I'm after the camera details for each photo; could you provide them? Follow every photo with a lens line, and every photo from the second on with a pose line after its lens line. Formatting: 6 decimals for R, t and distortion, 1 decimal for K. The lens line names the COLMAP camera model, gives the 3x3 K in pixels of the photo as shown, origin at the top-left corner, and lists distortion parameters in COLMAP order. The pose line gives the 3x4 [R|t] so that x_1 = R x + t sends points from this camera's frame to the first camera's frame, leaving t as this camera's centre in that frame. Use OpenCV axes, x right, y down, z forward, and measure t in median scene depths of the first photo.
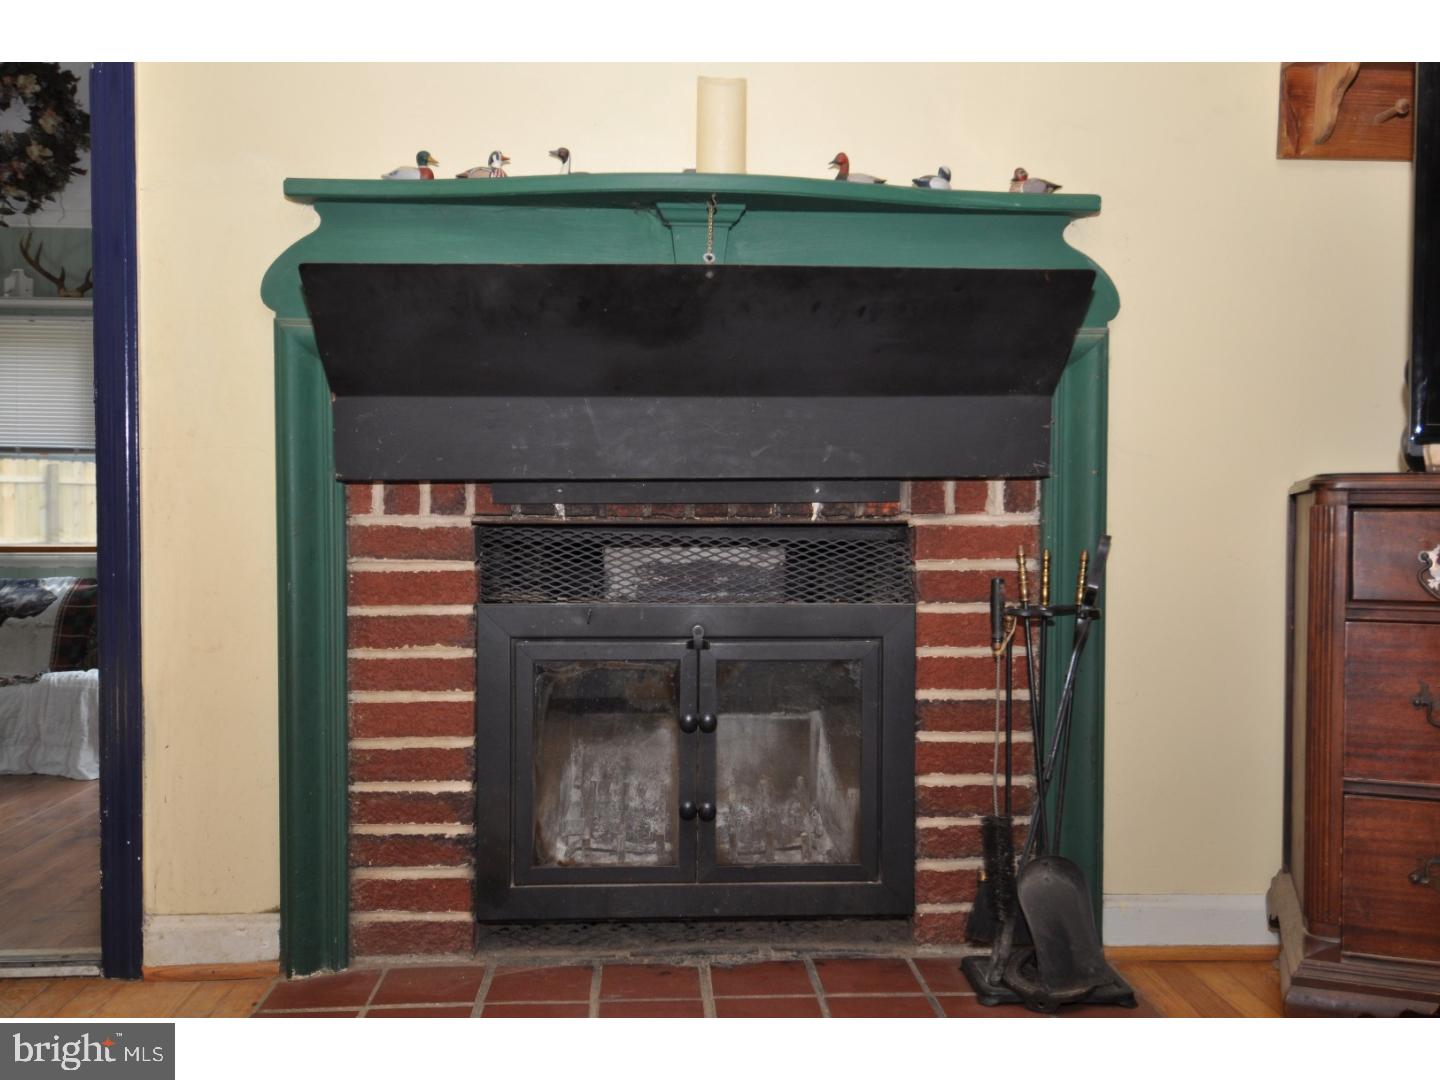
lens RADIAL K [[1334.9, 0, 720.0], [0, 1334.9, 540.0], [0, 0, 1]] dist [0.042779, -0.006470]
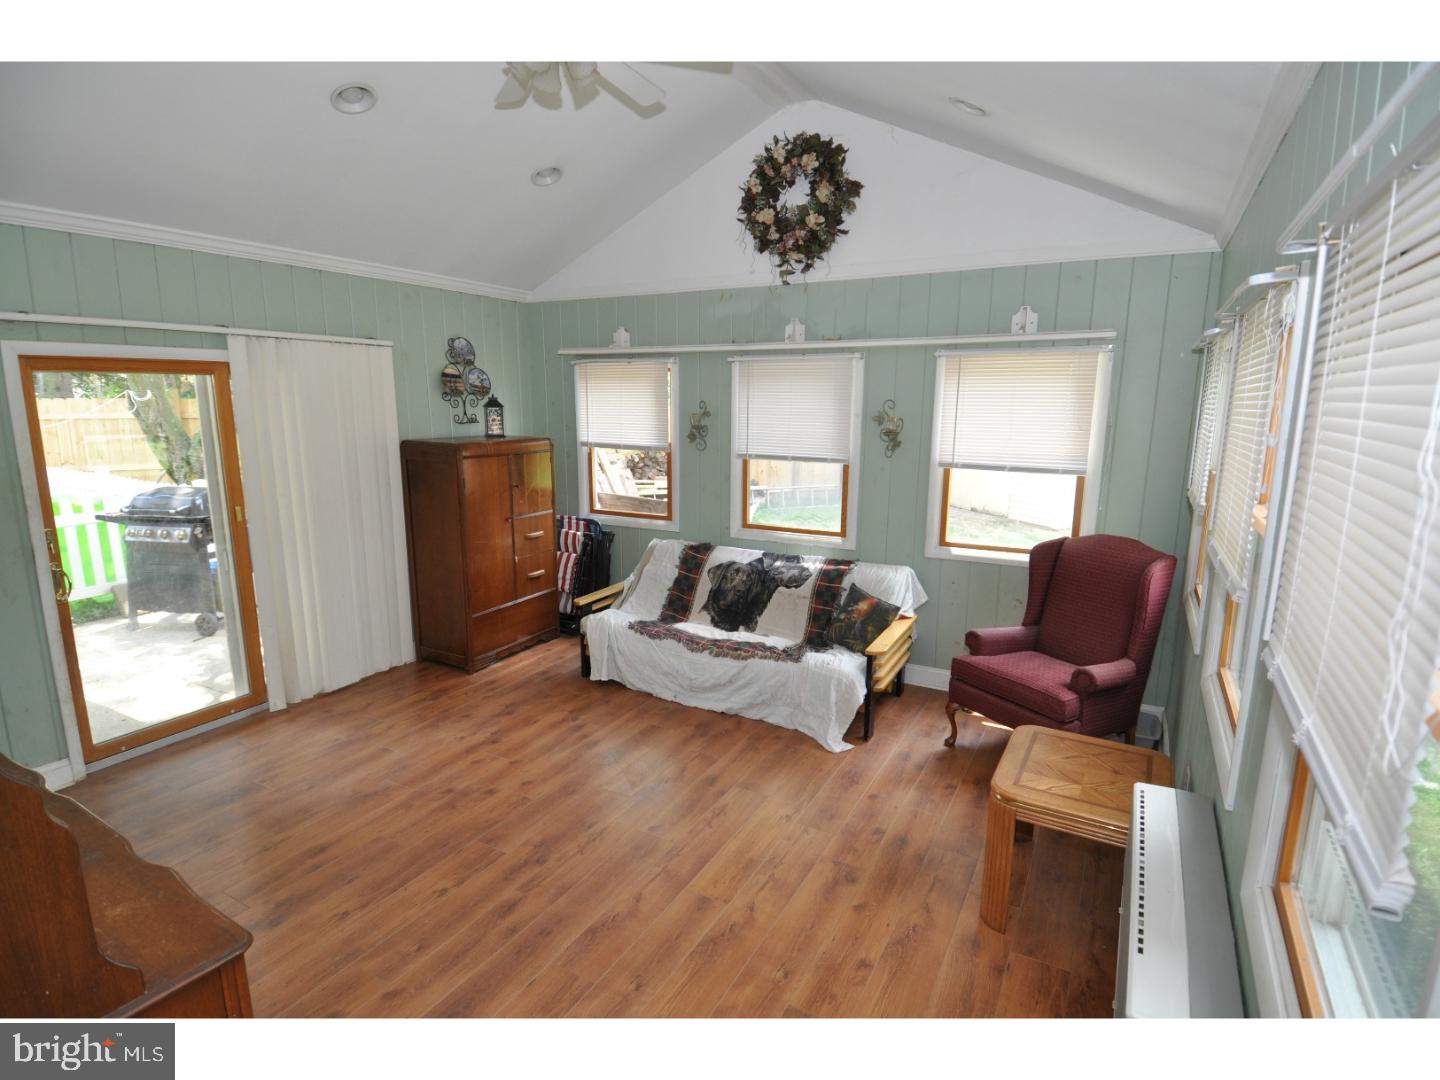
lens RADIAL K [[744.5, 0, 721.1], [0, 744.5, 546.0], [0, 0, 1]] dist [0.055251, -0.060015]
pose [[0.851744, 0.106159, -0.513091, -0.218537], [-0.016963, 0.984333, 0.175501, -0.127532], [0.523683, -0.140779, 0.840201, 0.382343]]
